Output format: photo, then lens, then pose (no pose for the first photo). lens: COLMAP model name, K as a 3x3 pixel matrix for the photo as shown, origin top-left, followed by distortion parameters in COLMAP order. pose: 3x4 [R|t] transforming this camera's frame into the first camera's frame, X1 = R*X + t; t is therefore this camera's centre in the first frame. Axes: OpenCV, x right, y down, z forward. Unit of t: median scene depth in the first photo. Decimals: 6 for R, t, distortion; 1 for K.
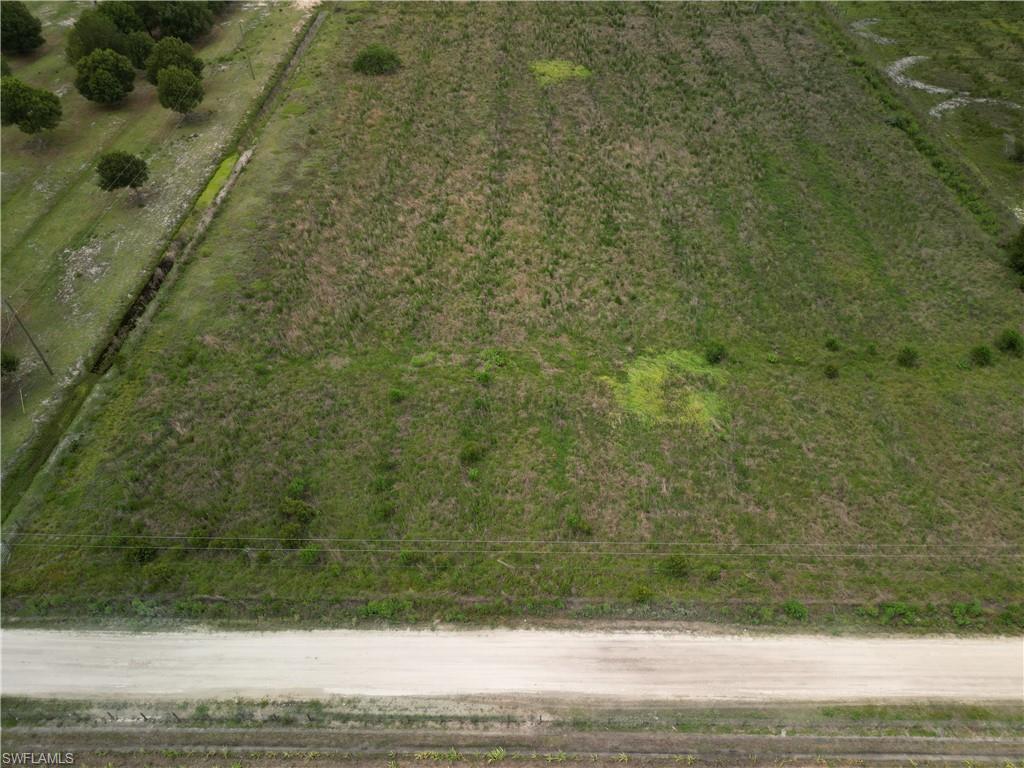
lens RADIAL K [[716.8, 0, 517.1], [0, 716.8, 385.5], [0, 0, 1]] dist [0.061980, -0.051839]
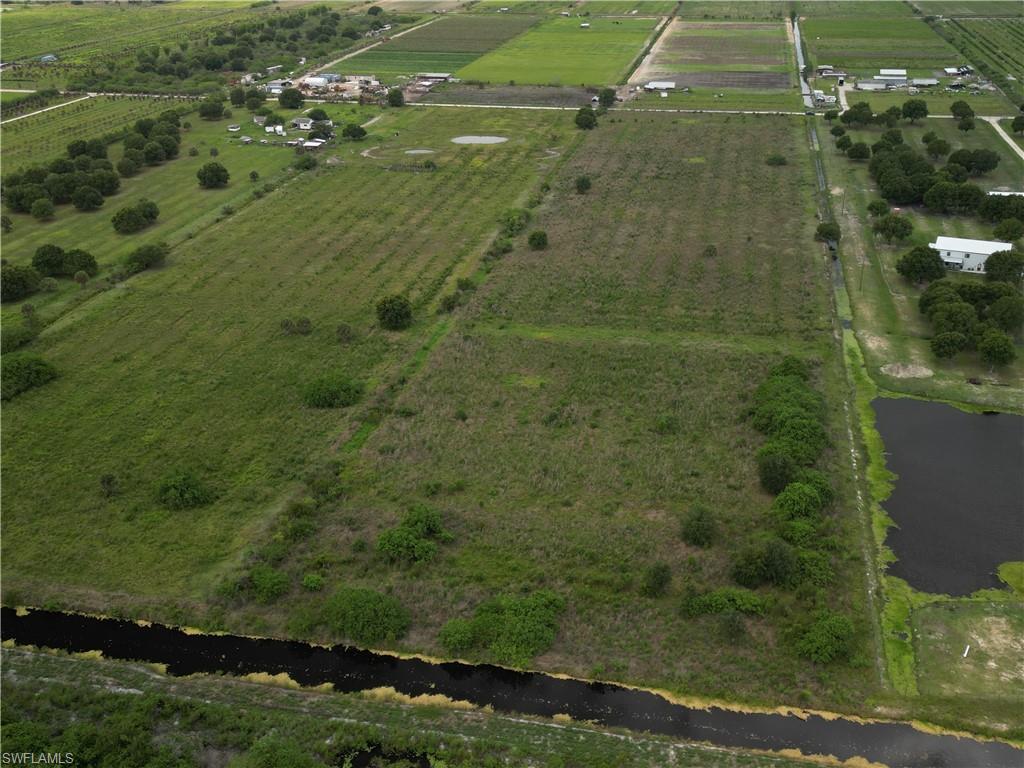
lens RADIAL K [[1050.9, 0, 518.1], [0, 1050.9, 382.7], [0, 0, 1]] dist [0.121359, -0.243590]
pose [[-0.980422, -0.059553, 0.187685, -0.081237], [0.153738, 0.364049, 0.918604, -4.096920], [-0.123032, 0.929474, -0.347766, 3.531082]]
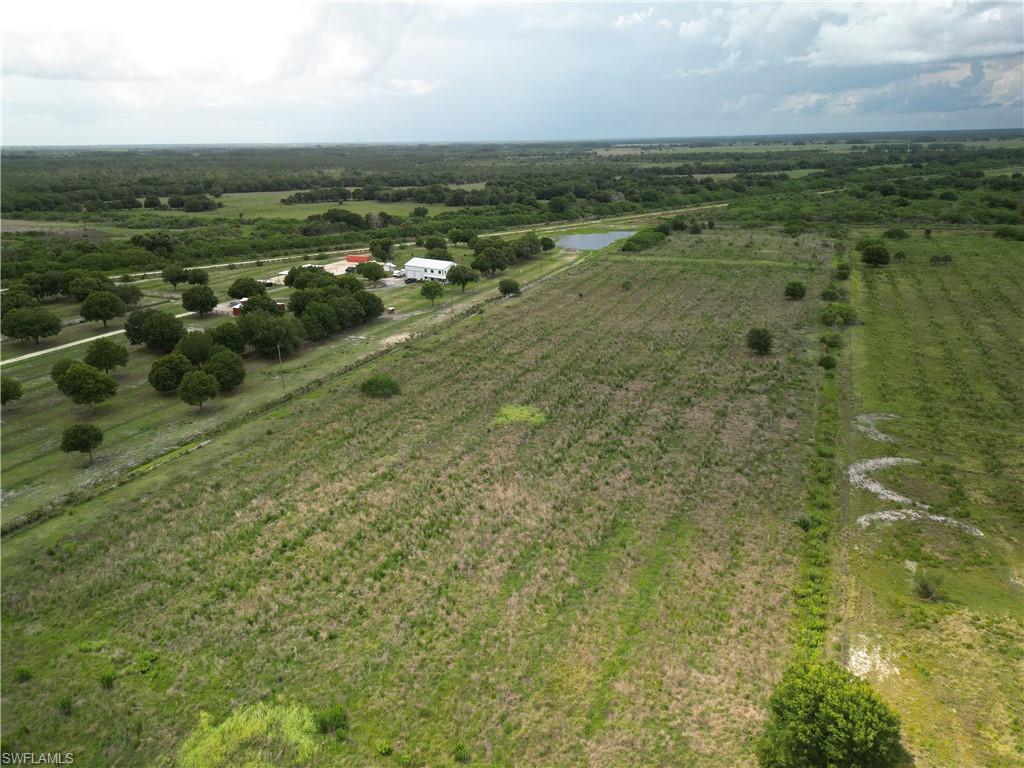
lens RADIAL K [[716.0, 0, 517.2], [0, 716.0, 384.4], [0, 0, 1]] dist [0.073039, -0.072441]
pose [[0.923468, 0.120985, -0.364101, 0.527450], [-0.263051, 0.890478, -0.371284, -0.098636], [0.279304, 0.438646, 0.854154, 0.090995]]
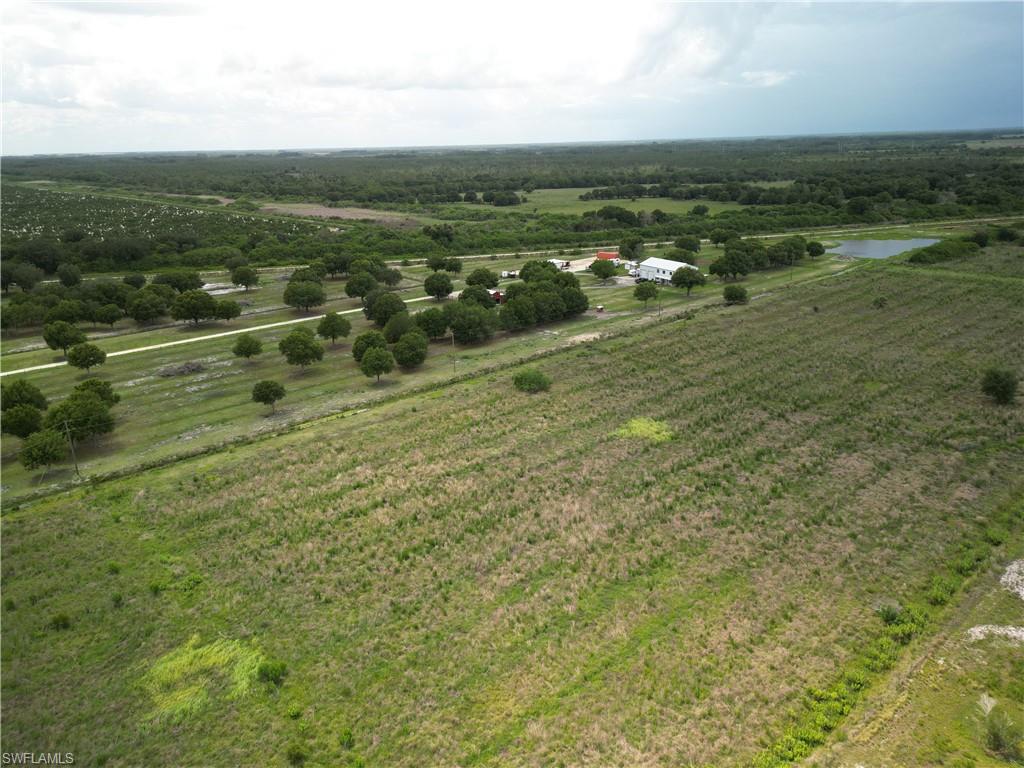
lens RADIAL K [[716.0, 0, 517.2], [0, 716.0, 384.4], [0, 0, 1]] dist [0.073039, -0.072441]
pose [[0.672724, 0.229940, -0.703257, 0.761947], [-0.500999, 0.840995, -0.204272, -0.234960], [0.544465, 0.489750, 0.680957, 0.228891]]
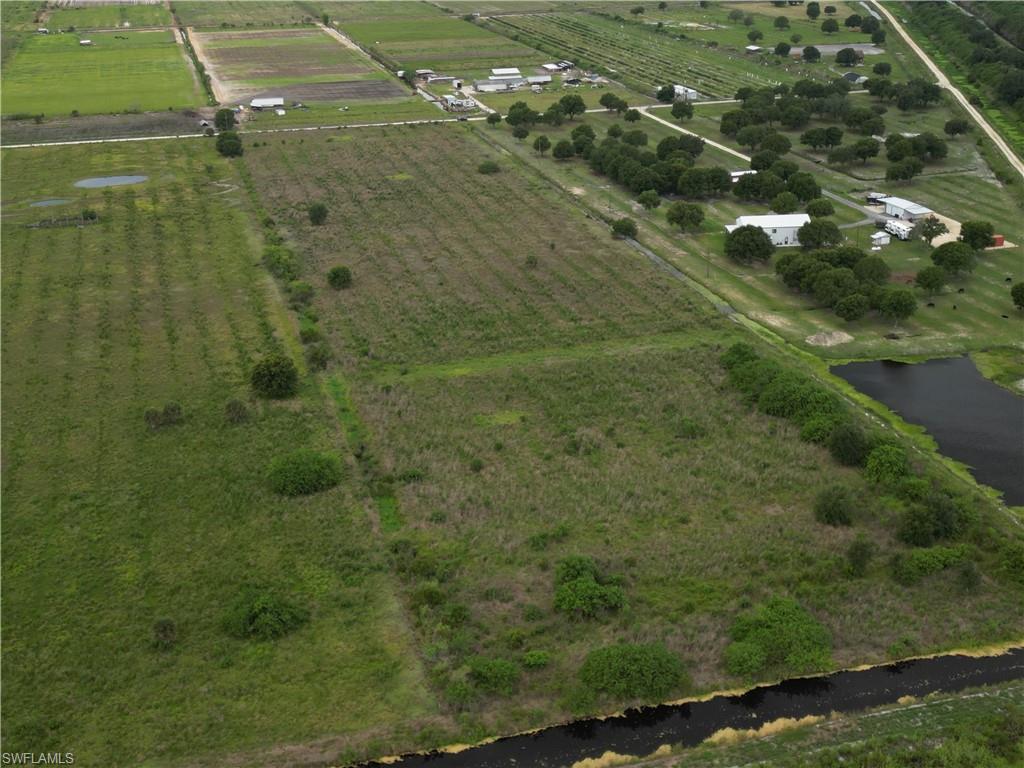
lens RADIAL K [[1273.9, 0, 518.6], [0, 1273.9, 383.4], [0, 0, 1]] dist [0.139538, -0.314436]
pose [[-0.956001, 0.132380, -0.261797, 0.917657], [-0.183998, 0.424480, 0.886545, -4.168052], [0.228488, 0.895708, -0.381446, 3.598495]]
